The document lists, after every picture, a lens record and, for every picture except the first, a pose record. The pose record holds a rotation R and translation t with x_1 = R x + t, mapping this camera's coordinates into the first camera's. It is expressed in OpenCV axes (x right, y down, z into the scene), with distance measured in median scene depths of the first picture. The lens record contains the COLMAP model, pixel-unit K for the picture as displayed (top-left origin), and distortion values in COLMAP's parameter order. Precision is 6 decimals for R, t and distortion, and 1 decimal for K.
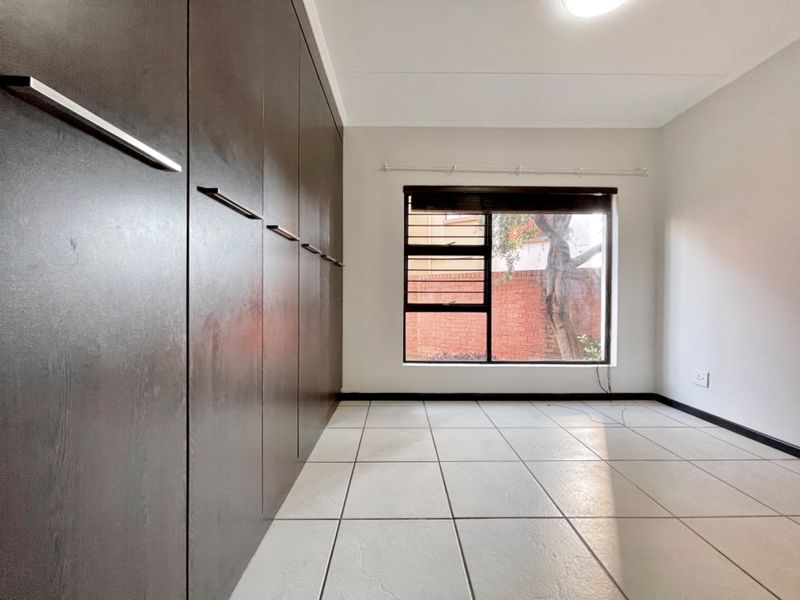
lens RADIAL K [[321.5, 0, 401.1], [0, 321.5, 301.0], [0, 0, 1]] dist [-0.001353, -0.000359]
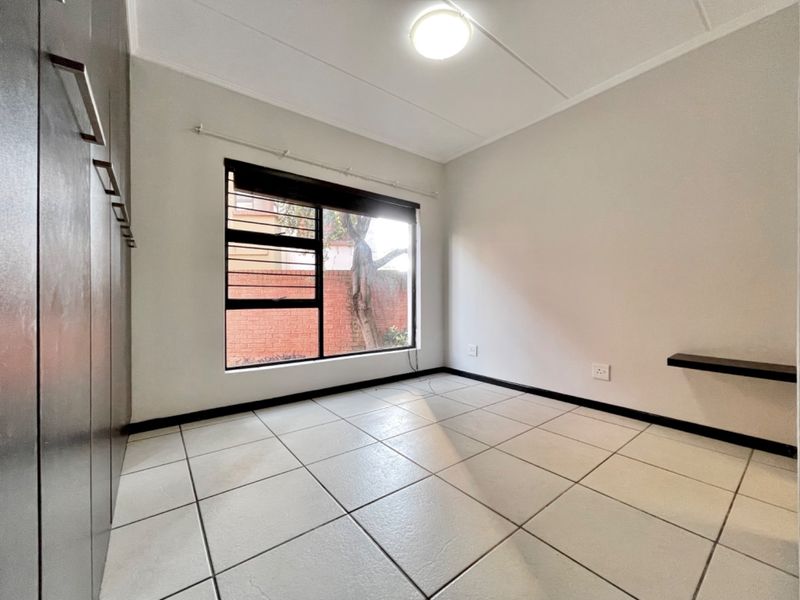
lens RADIAL K [[321.5, 0, 401.1], [0, 321.5, 301.0], [0, 0, 1]] dist [-0.001353, -0.000359]
pose [[0.797717, -0.009450, 0.602958, -0.127023], [0.013310, 0.999910, -0.001938, 0.020561], [-0.602885, 0.009572, 0.797771, 0.059217]]
